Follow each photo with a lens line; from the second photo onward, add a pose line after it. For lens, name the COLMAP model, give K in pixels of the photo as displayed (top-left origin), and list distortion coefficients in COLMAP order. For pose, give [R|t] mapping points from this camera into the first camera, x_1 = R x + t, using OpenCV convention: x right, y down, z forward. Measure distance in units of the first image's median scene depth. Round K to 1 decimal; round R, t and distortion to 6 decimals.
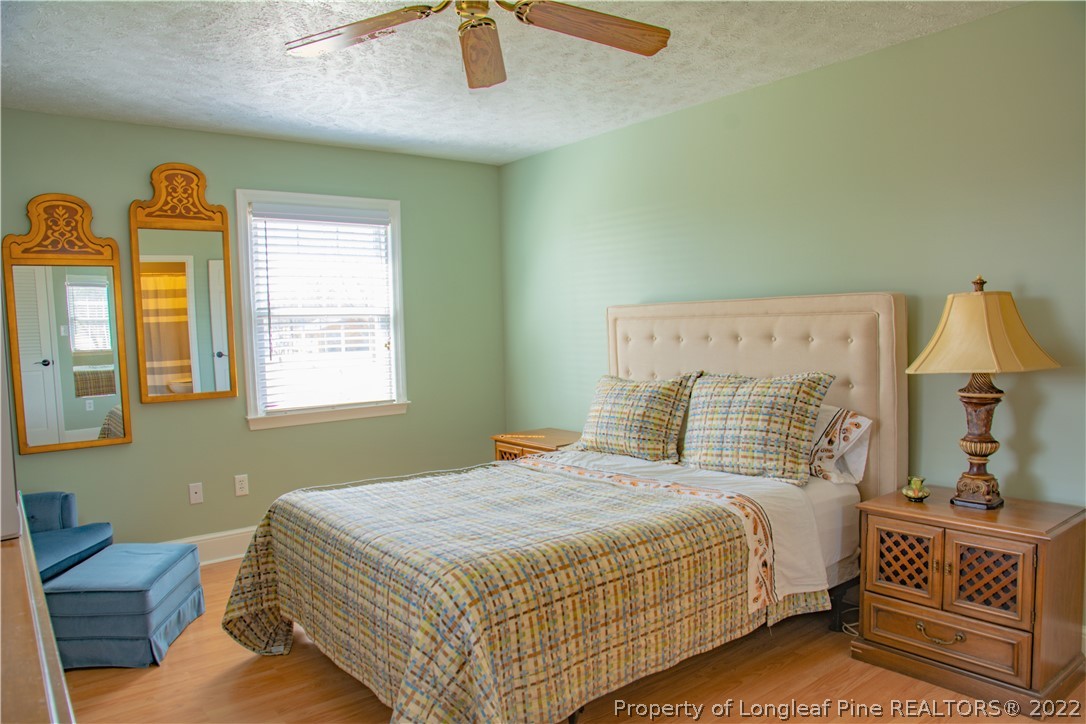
lens RADIAL K [[762.5, 0, 544.0], [0, 762.5, 383.0], [0, 0, 1]] dist [-0.075259, 0.001325]
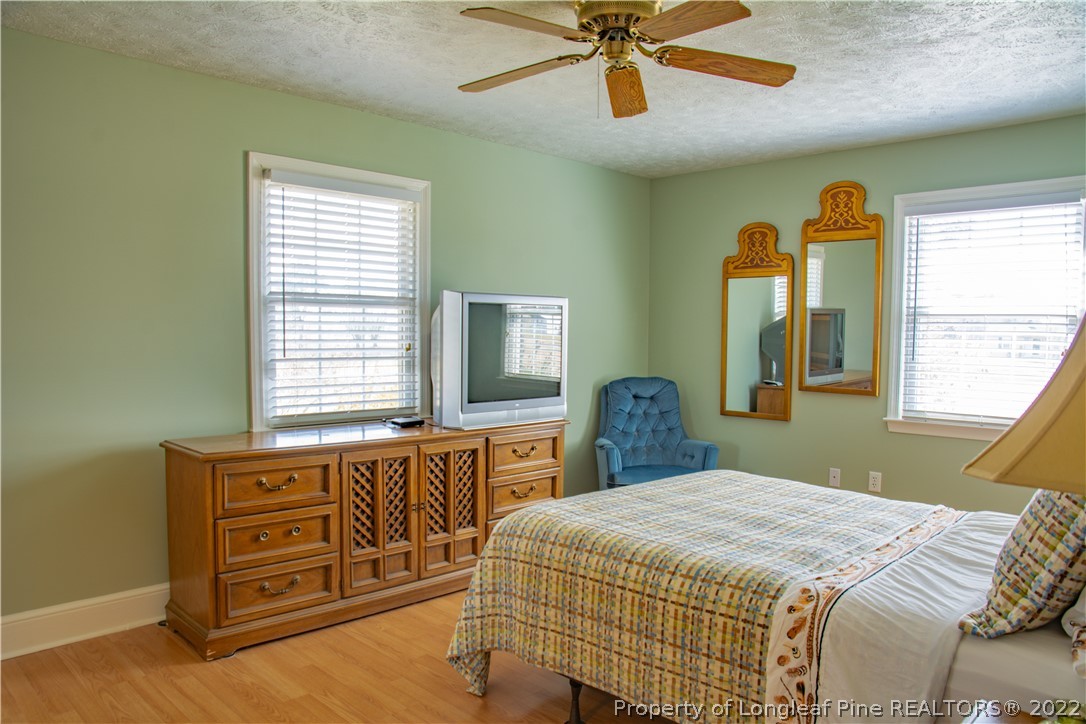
lens RADIAL K [[781.9, 0, 543.0], [0, 781.9, 362.0], [0, 0, 1]] dist [-0.057783, 0.000063]
pose [[0.119393, 0.069192, -0.990433, 0.683245], [-0.090743, 0.994154, 0.058514, -0.056892], [0.988692, 0.082888, 0.124974, 0.470131]]
